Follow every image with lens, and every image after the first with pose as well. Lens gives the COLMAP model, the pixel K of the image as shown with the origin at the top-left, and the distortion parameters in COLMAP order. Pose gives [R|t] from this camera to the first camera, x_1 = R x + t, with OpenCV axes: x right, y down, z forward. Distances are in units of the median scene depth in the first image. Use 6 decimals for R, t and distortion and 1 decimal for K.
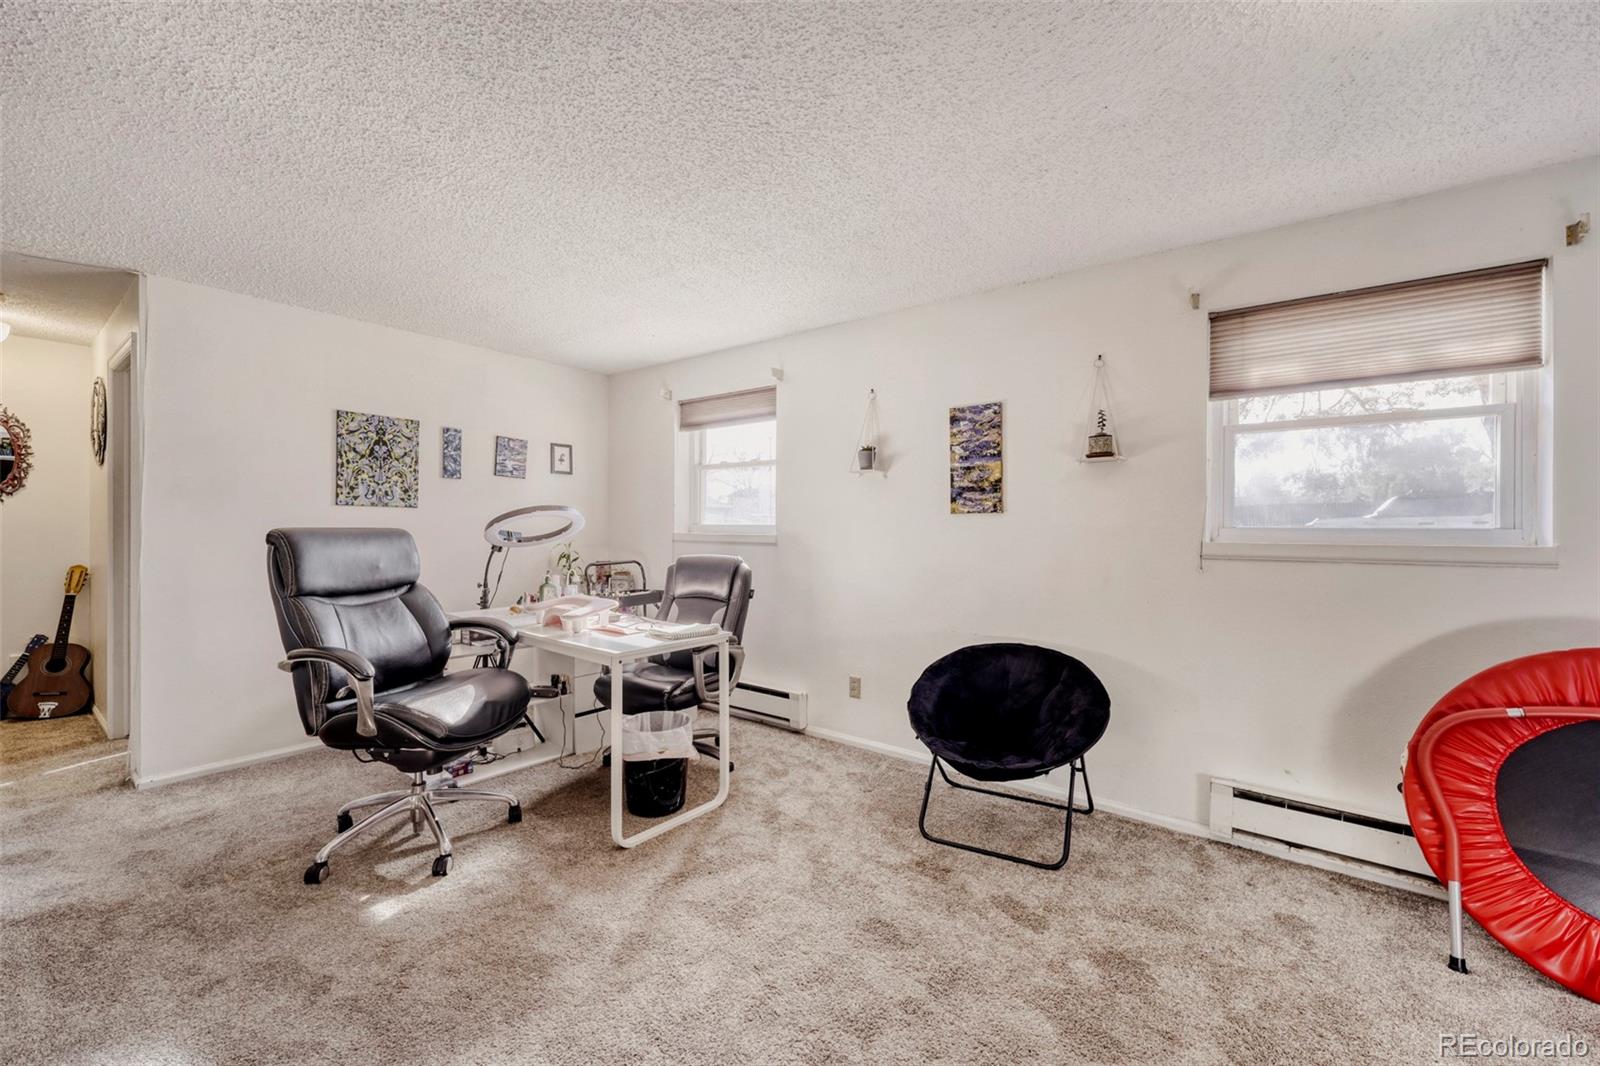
lens RADIAL K [[651.0, 0, 824.4], [0, 651.0, 527.5], [0, 0, 1]] dist [-0.002475, 0.001148]
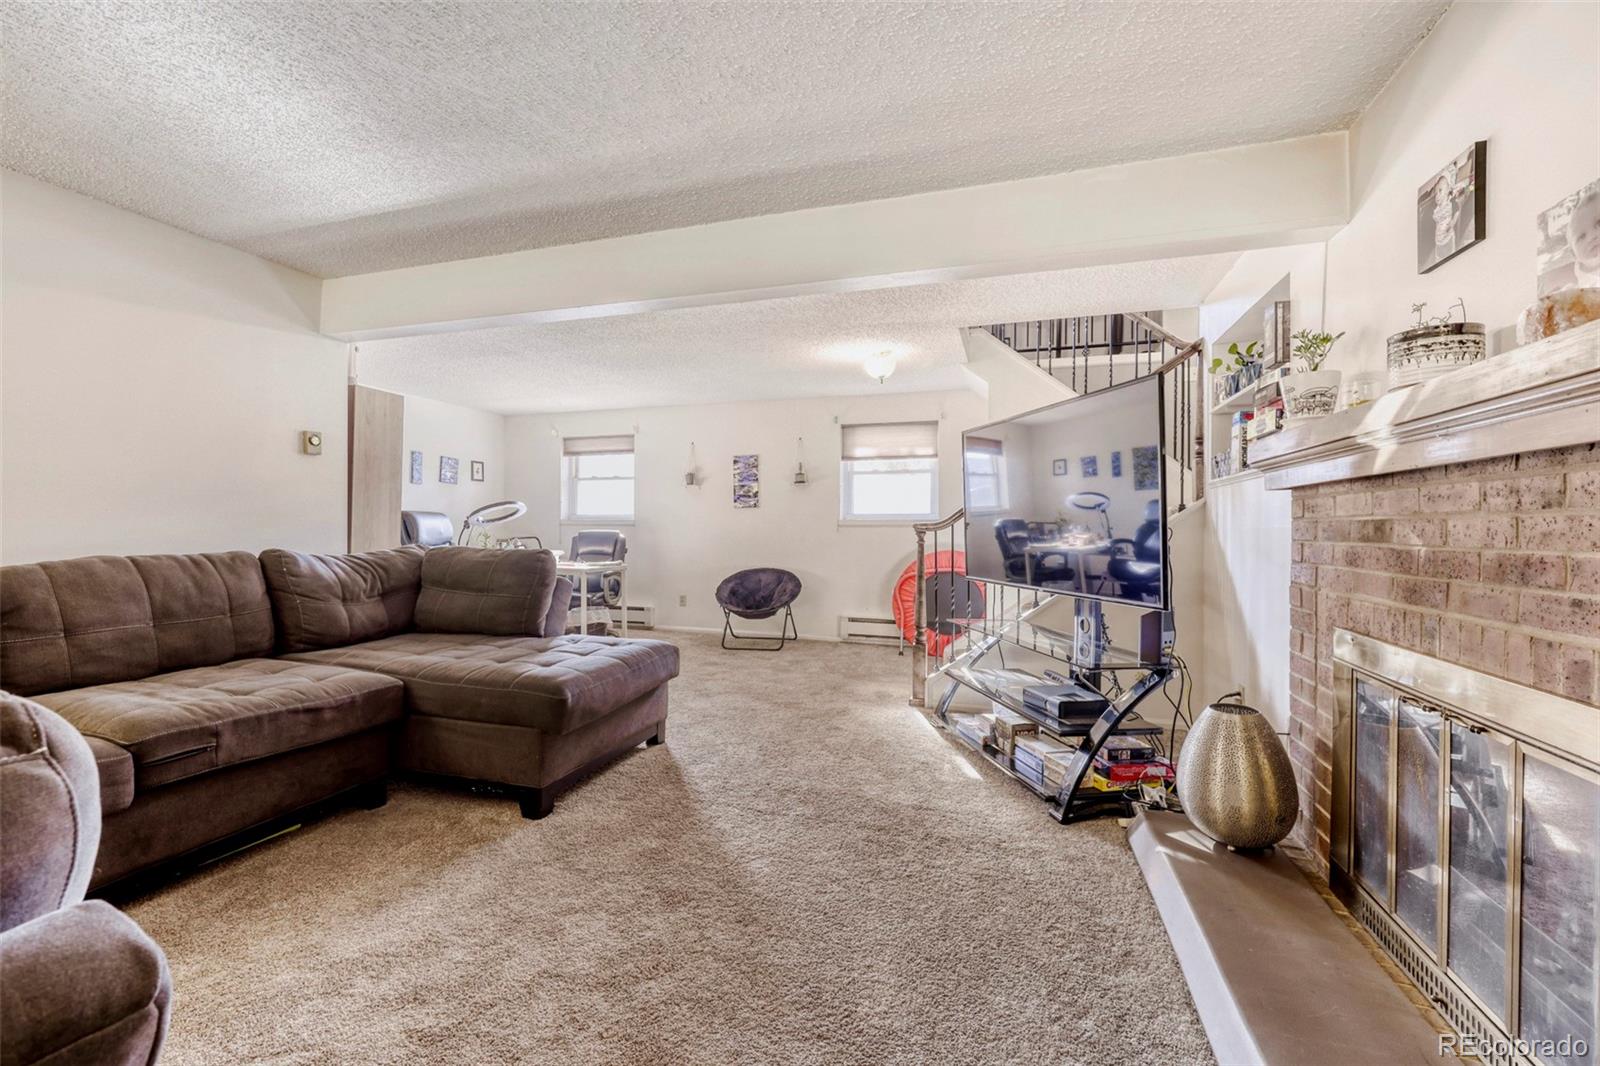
lens RADIAL K [[651.0, 0, 805.7], [0, 651.0, 531.2], [0, 0, 1]] dist [-0.002475, 0.001148]
pose [[0.944678, -0.000588, 0.327999, -0.260463], [0.001047, 0.999999, -0.001222, 0.054377], [-0.327998, 0.001498, 0.944677, -0.990270]]
